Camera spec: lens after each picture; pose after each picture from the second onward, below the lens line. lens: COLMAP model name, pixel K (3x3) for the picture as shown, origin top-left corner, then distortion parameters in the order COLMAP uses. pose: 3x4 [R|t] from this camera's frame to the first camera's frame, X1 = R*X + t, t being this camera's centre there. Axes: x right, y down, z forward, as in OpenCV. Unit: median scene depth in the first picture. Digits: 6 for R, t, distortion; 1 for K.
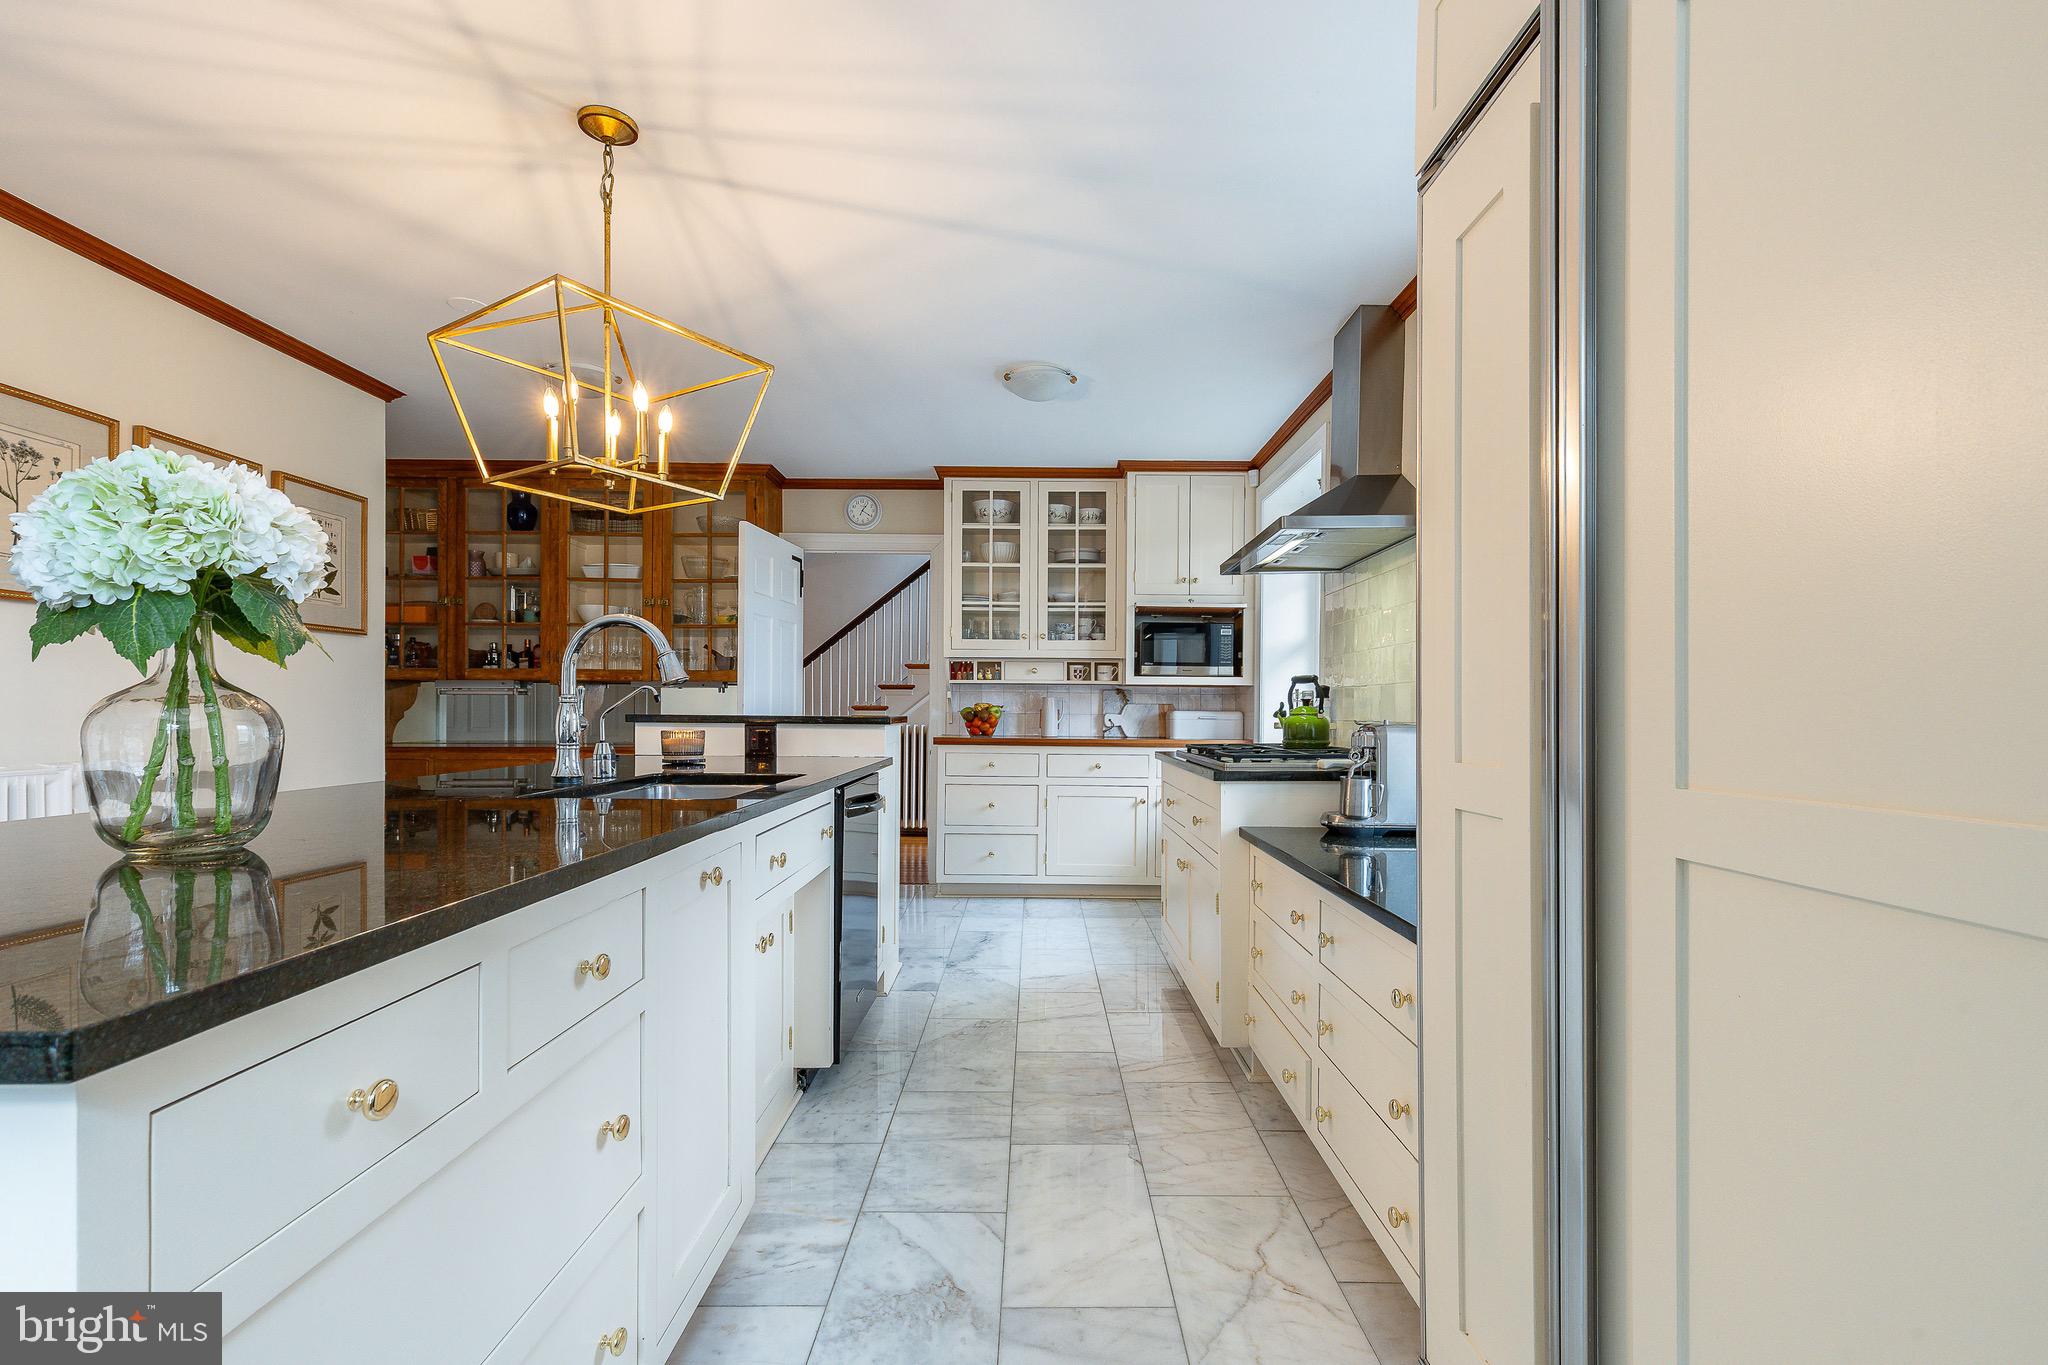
lens RADIAL K [[910.6, 0, 1034.3], [0, 910.6, 715.2], [0, 0, 1]] dist [0.007222, -0.003439]
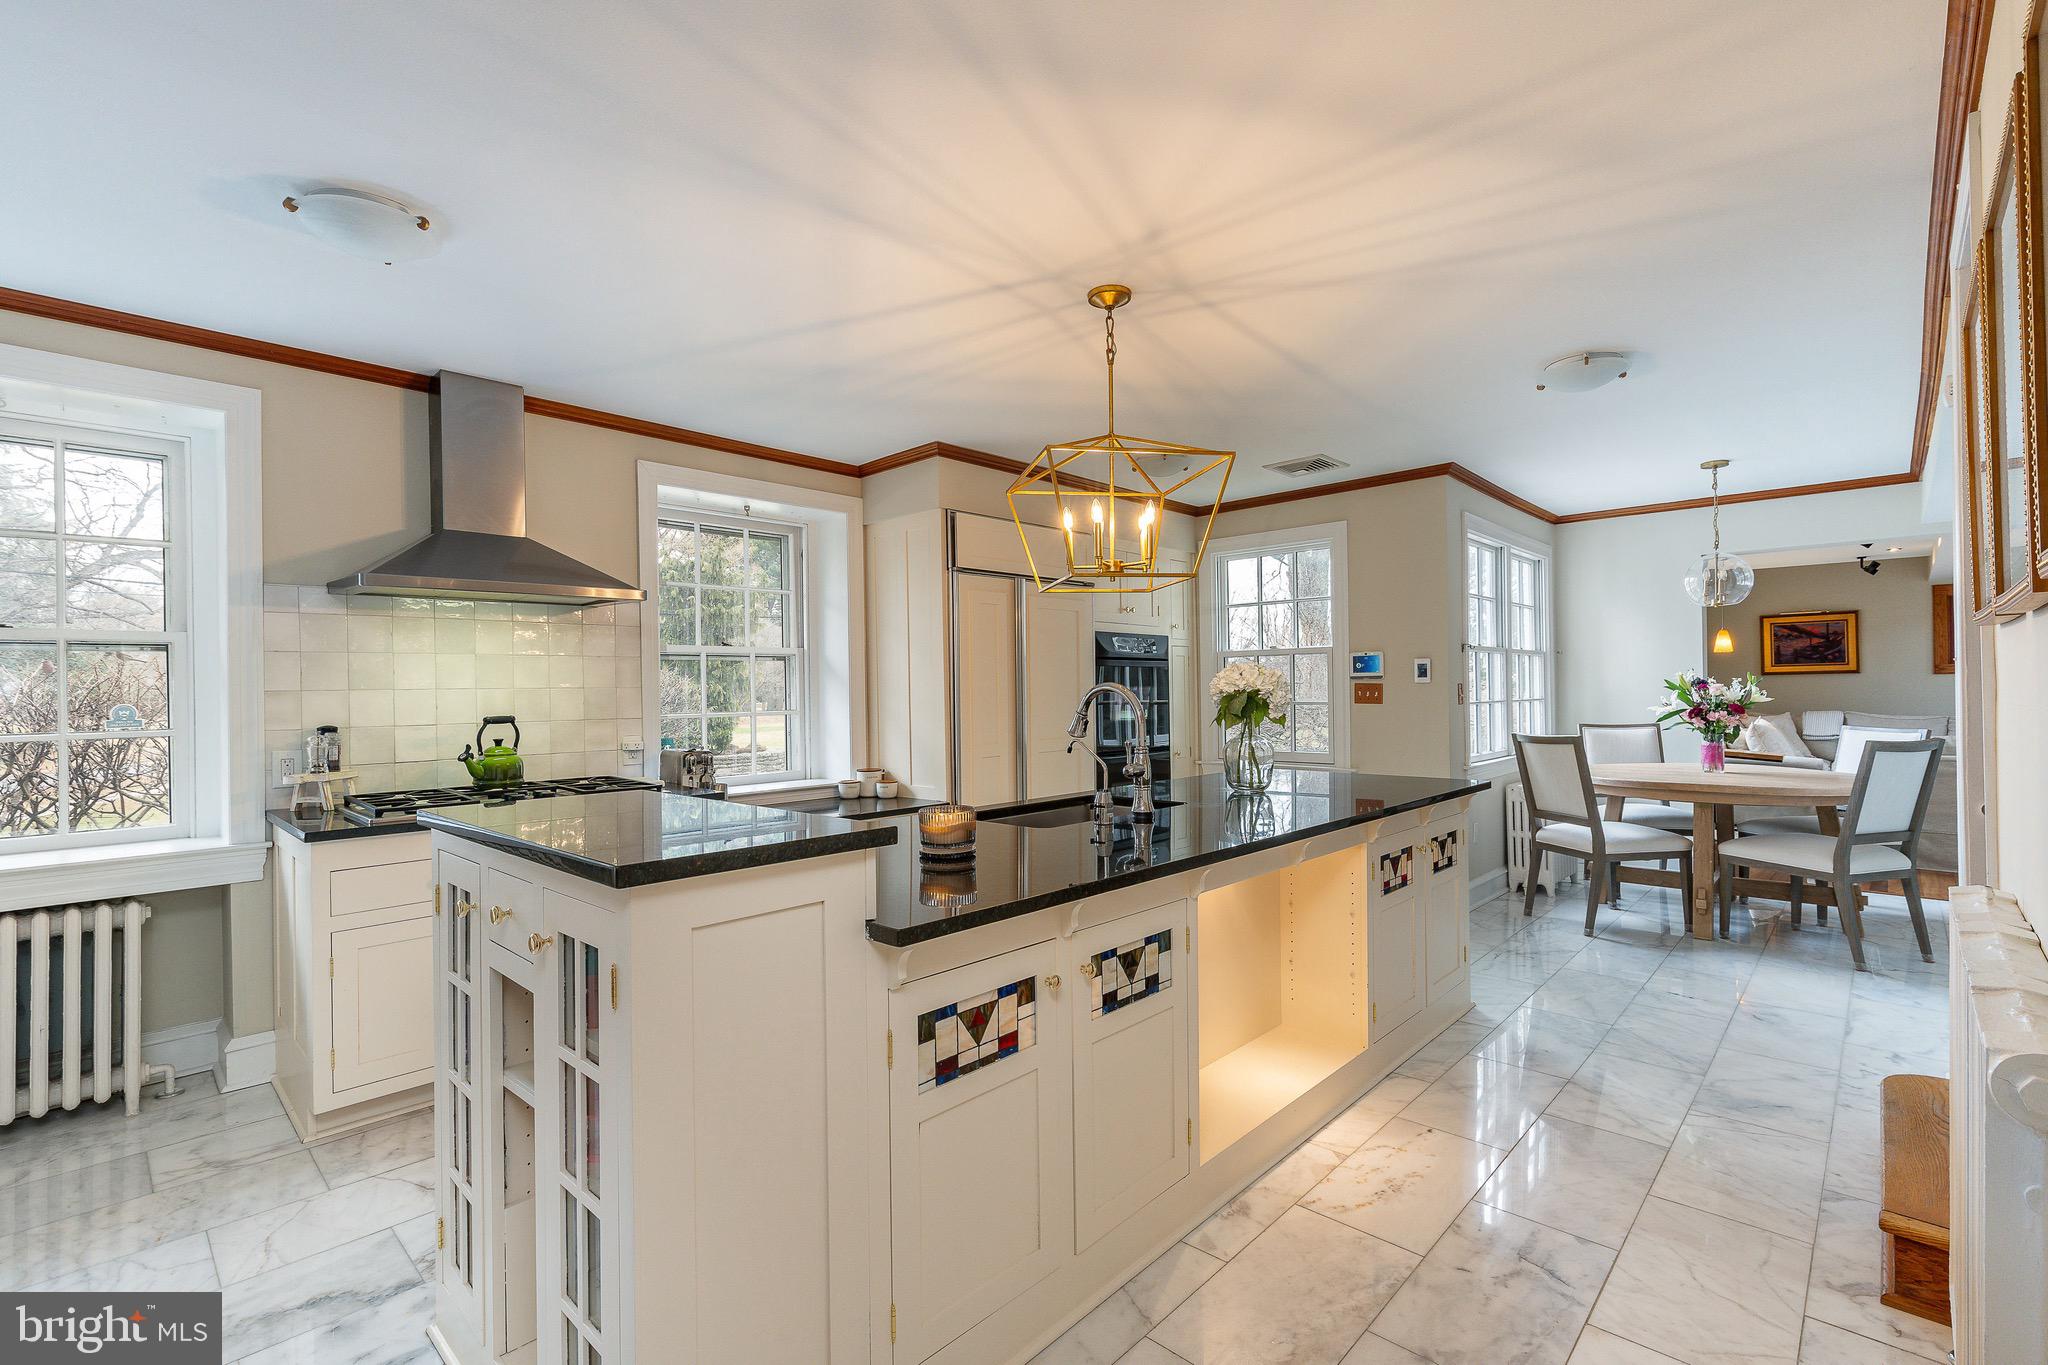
lens RADIAL K [[910.6, 0, 1030.2], [0, 910.6, 699.7], [0, 0, 1]] dist [0.007222, -0.003439]
pose [[-0.725553, -0.000646, 0.688166, -0.524071], [0.014145, 0.999774, 0.015852, -0.045580], [-0.688021, 0.021236, -0.725380, 0.836024]]
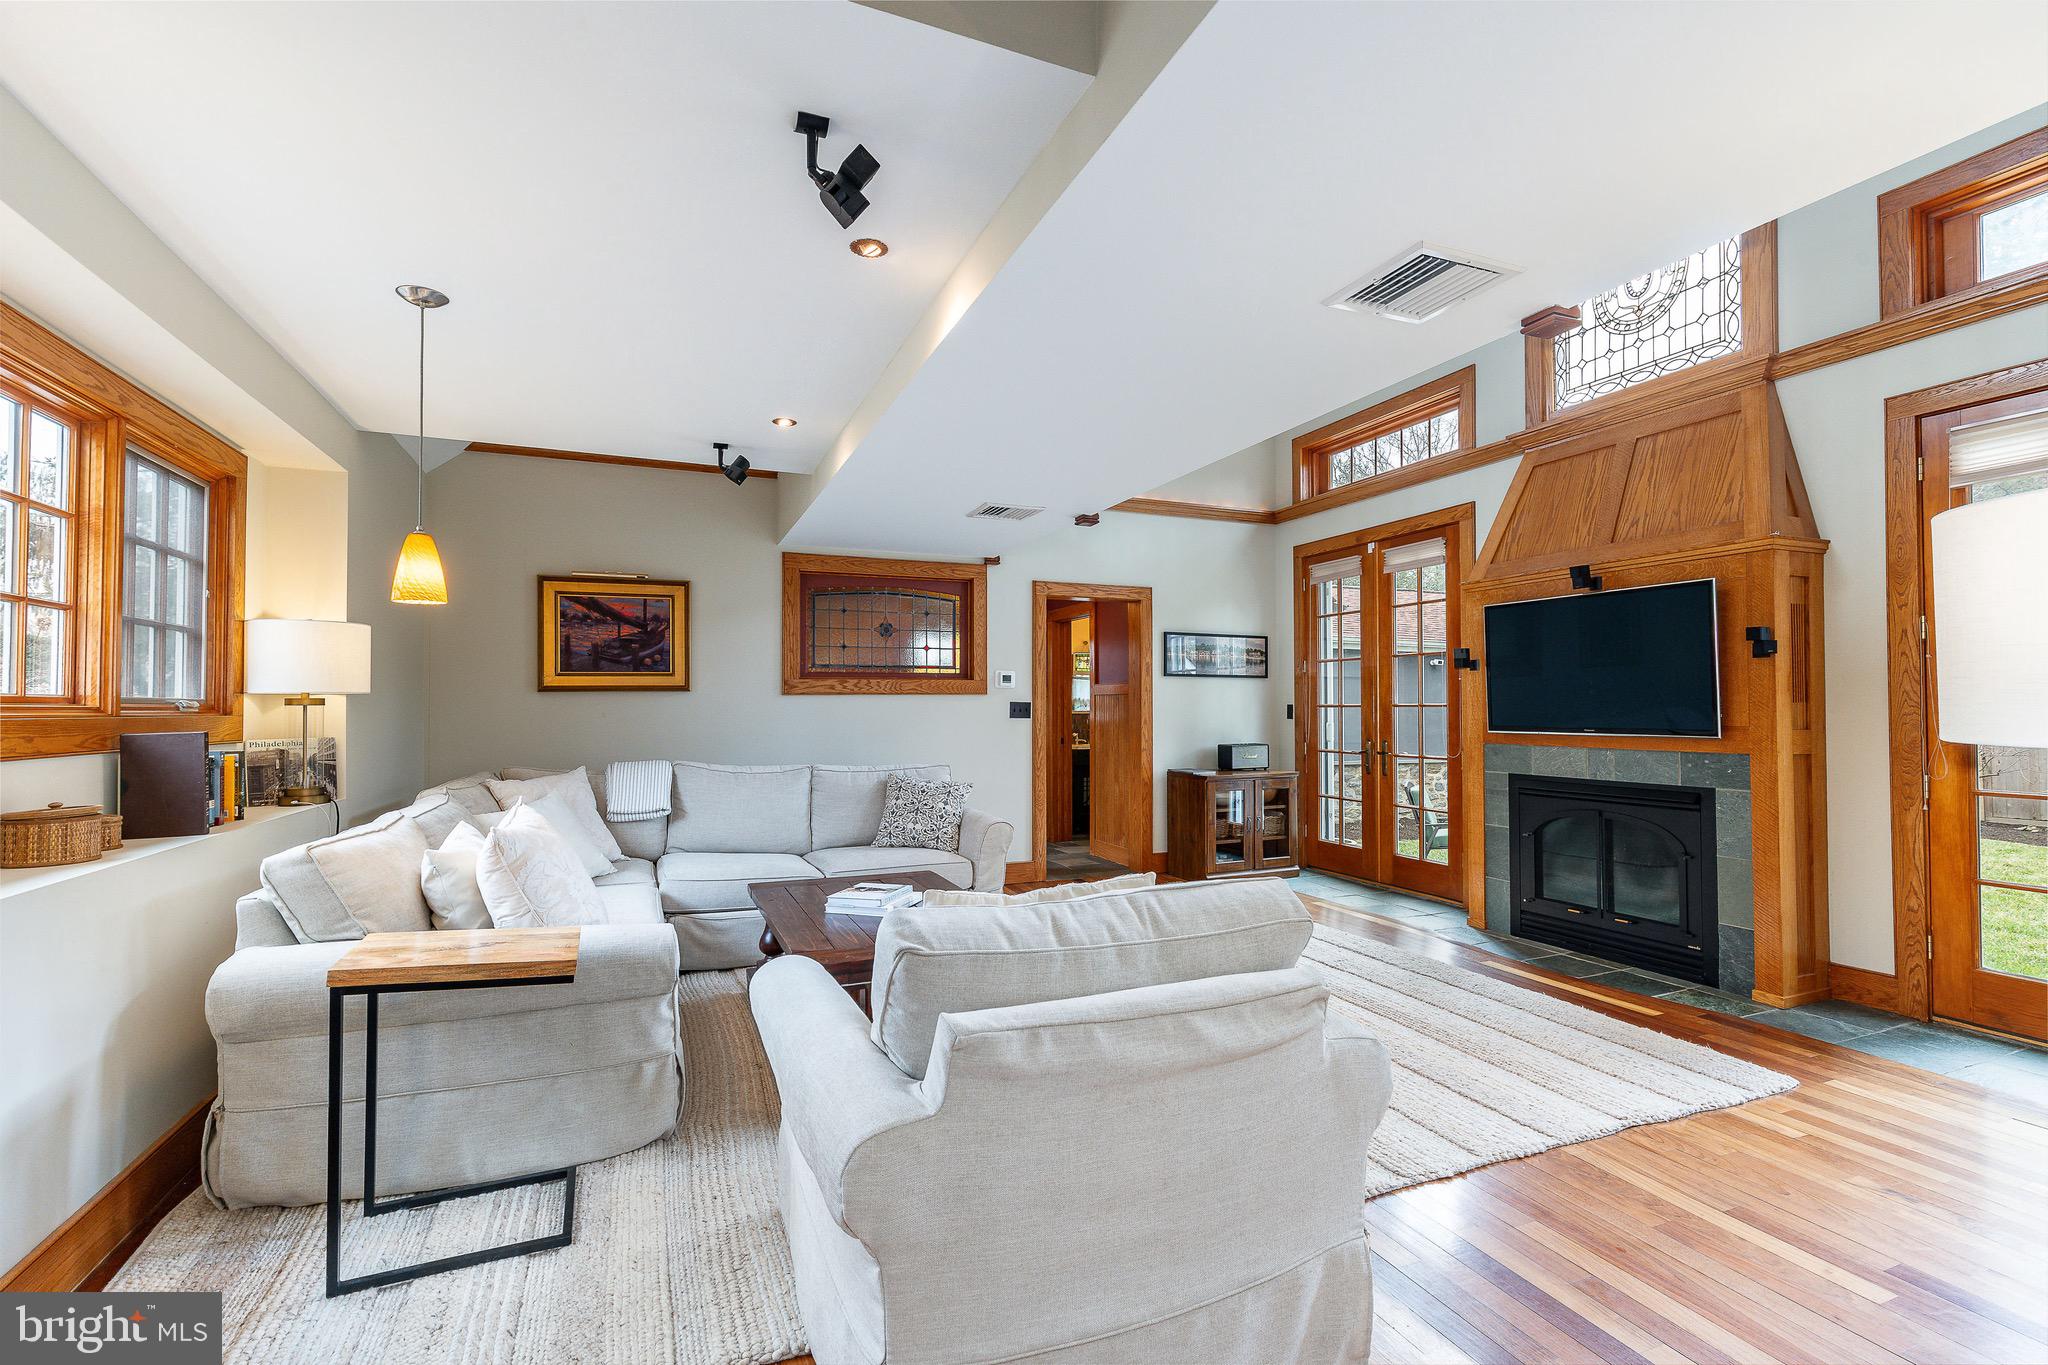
lens RADIAL K [[910.6, 0, 1037.8], [0, 910.6, 694.3], [0, 0, 1]] dist [0.007222, -0.003439]
pose [[-0.919422, -0.009919, -0.393148, -0.418466], [-0.005998, 0.999919, -0.011200, -0.032160], [0.393228, -0.007939, -0.919407, -0.605115]]
